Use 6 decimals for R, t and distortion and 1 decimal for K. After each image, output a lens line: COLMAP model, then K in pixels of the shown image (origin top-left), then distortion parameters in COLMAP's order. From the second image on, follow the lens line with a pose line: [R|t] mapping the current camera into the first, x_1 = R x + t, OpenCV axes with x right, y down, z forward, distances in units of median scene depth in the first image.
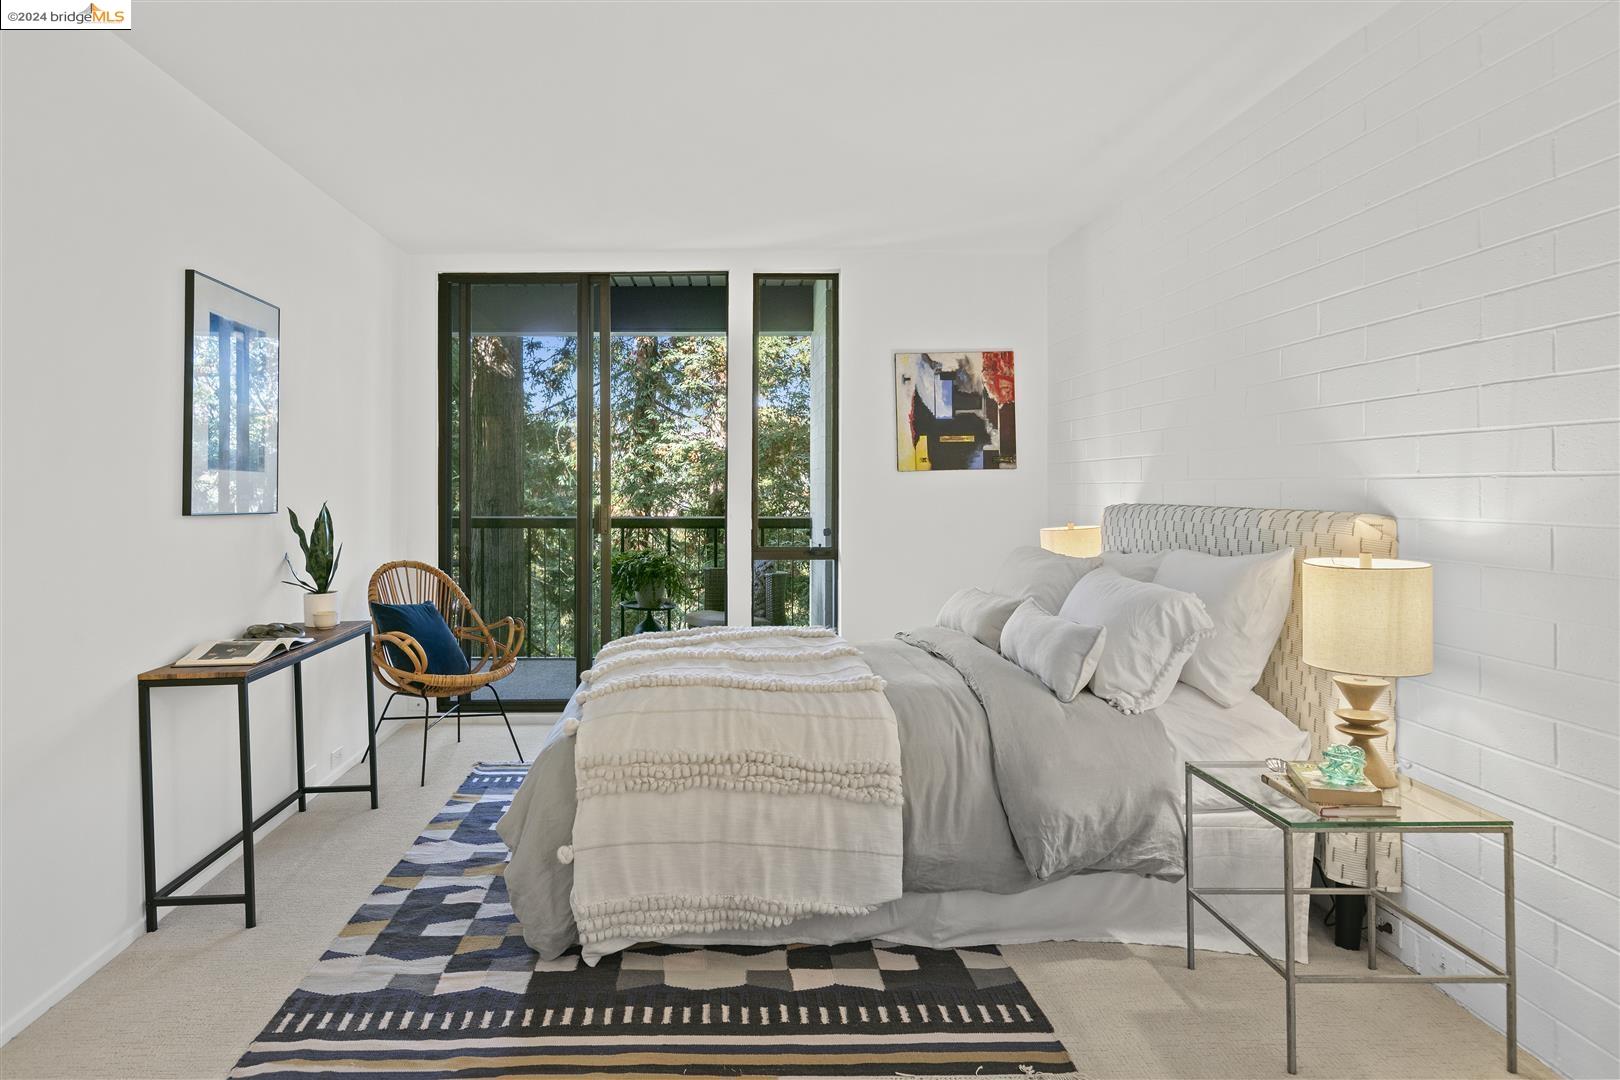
lens RADIAL K [[1004.5, 0, 812.9], [0, 1004.5, 496.3], [0, 0, 1]] dist [0.002744, -0.002521]
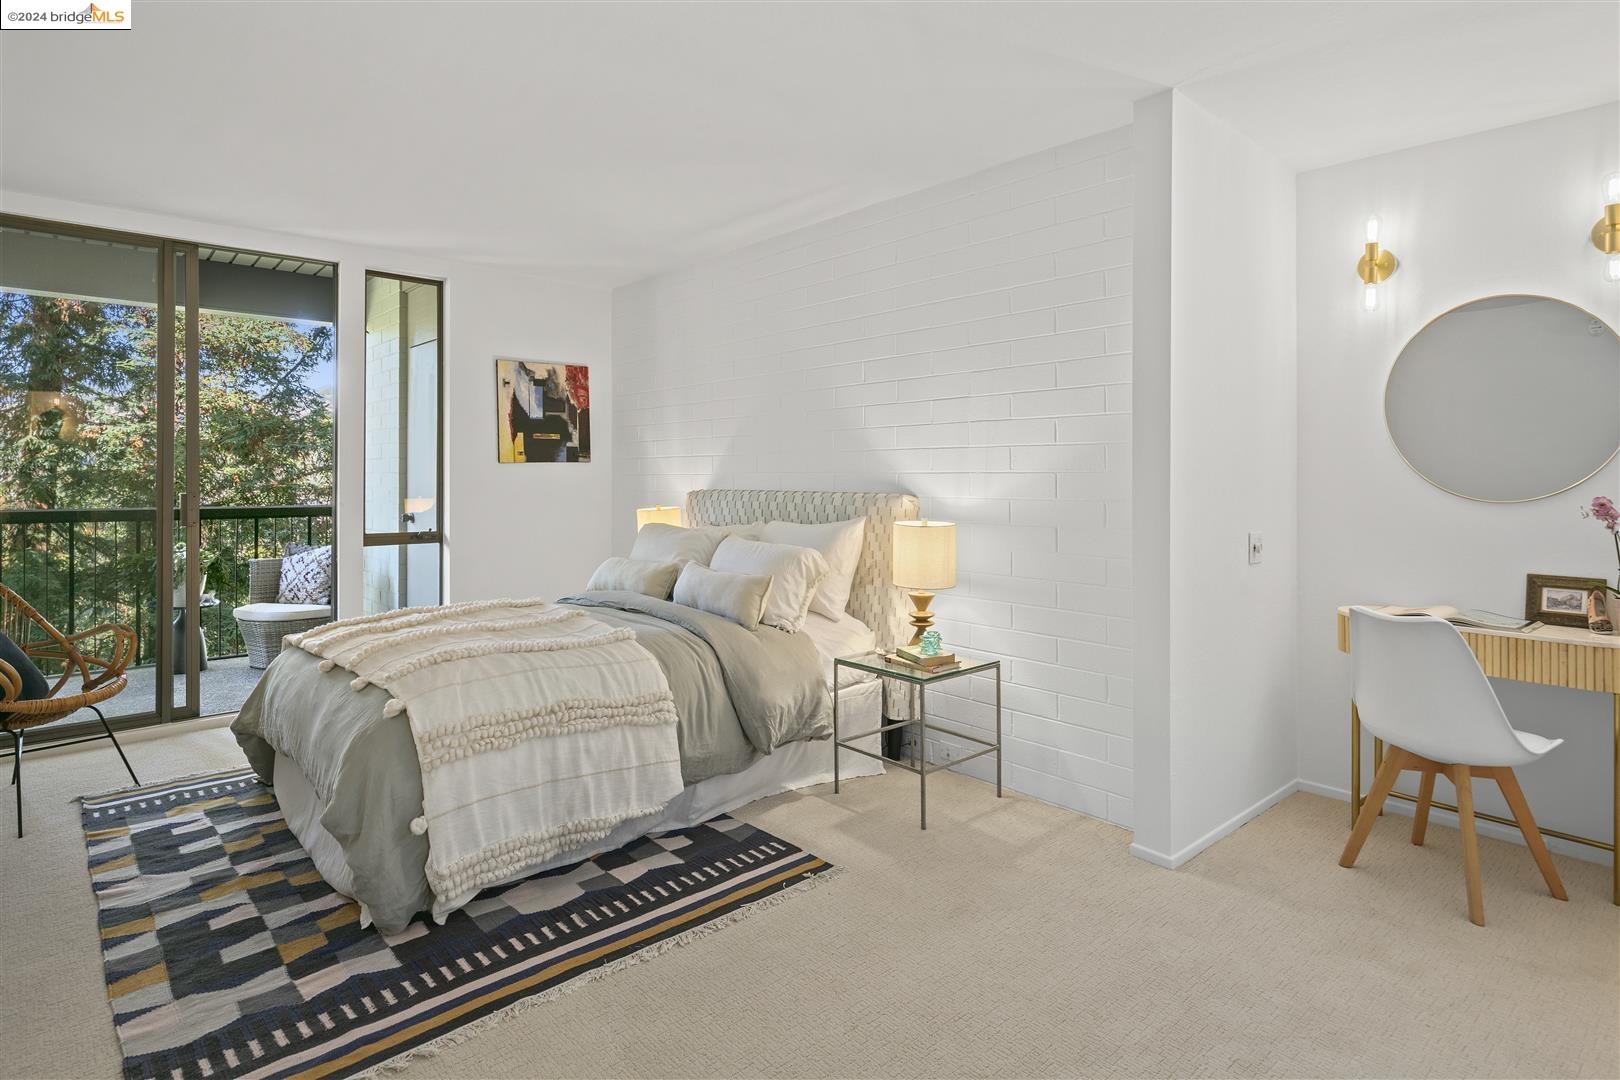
lens RADIAL K [[865.4, 0, 817.7], [0, 865.4, 481.9], [0, 0, 1]] dist [-0.006095, 0.000270]
pose [[0.736505, 0.000180, 0.676432, -0.530561], [0.002489, 0.999992, -0.002976, 0.000985], [-0.676427, 0.003876, 0.736499, 0.051362]]
